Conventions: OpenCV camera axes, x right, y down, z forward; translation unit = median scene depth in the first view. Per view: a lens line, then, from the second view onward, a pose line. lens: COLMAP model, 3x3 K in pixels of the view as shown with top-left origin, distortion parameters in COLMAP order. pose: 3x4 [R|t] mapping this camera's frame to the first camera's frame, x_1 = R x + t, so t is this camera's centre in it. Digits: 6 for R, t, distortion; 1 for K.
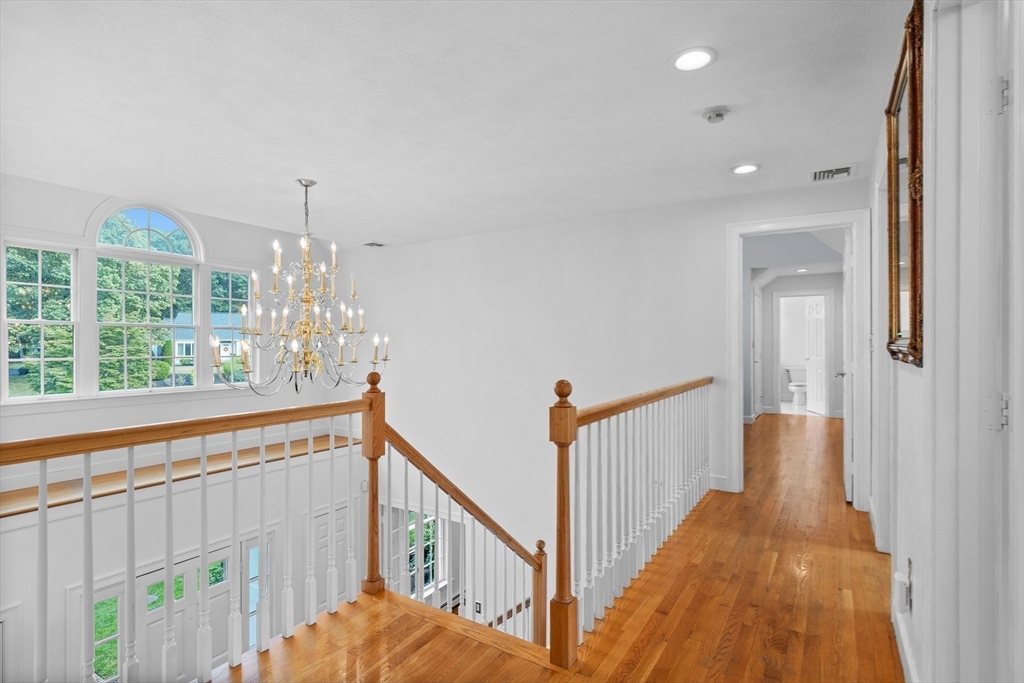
lens RADIAL K [[519.2, 0, 514.2], [0, 519.2, 342.4], [0, 0, 1]] dist [-0.002886, -0.000147]
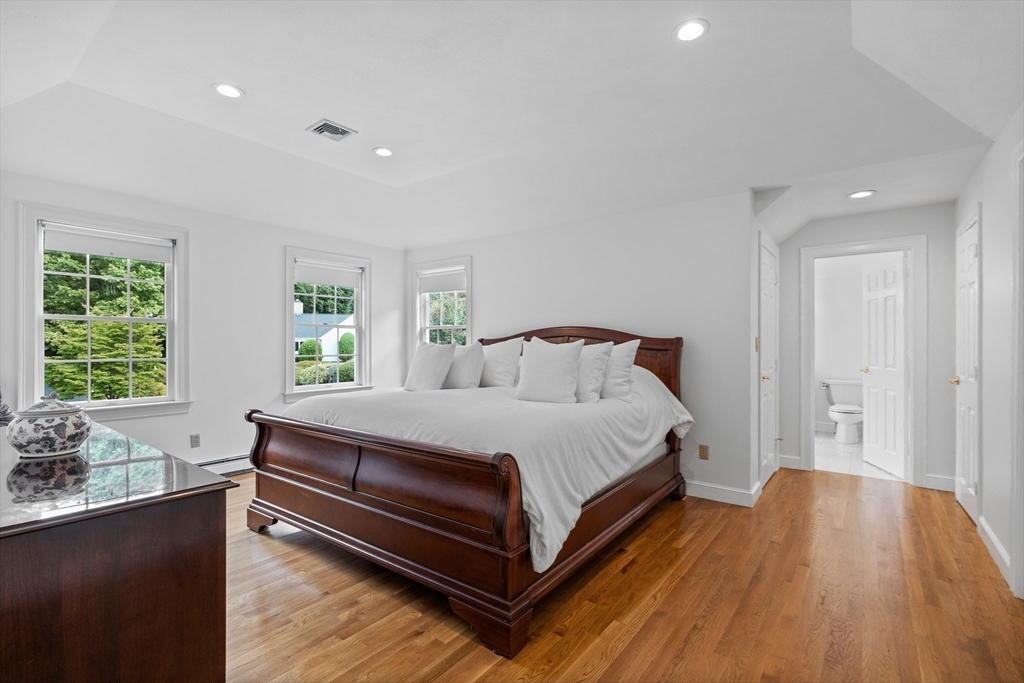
lens RADIAL K [[469.2, 0, 509.7], [0, 469.2, 344.0], [0, 0, 1]] dist [0.005283, 0.000386]
pose [[0.994873, 0.000883, -0.101128, 0.092447], [-0.000130, 0.999972, 0.007457, 0.000055], [0.101132, -0.007405, 0.994845, 0.180212]]
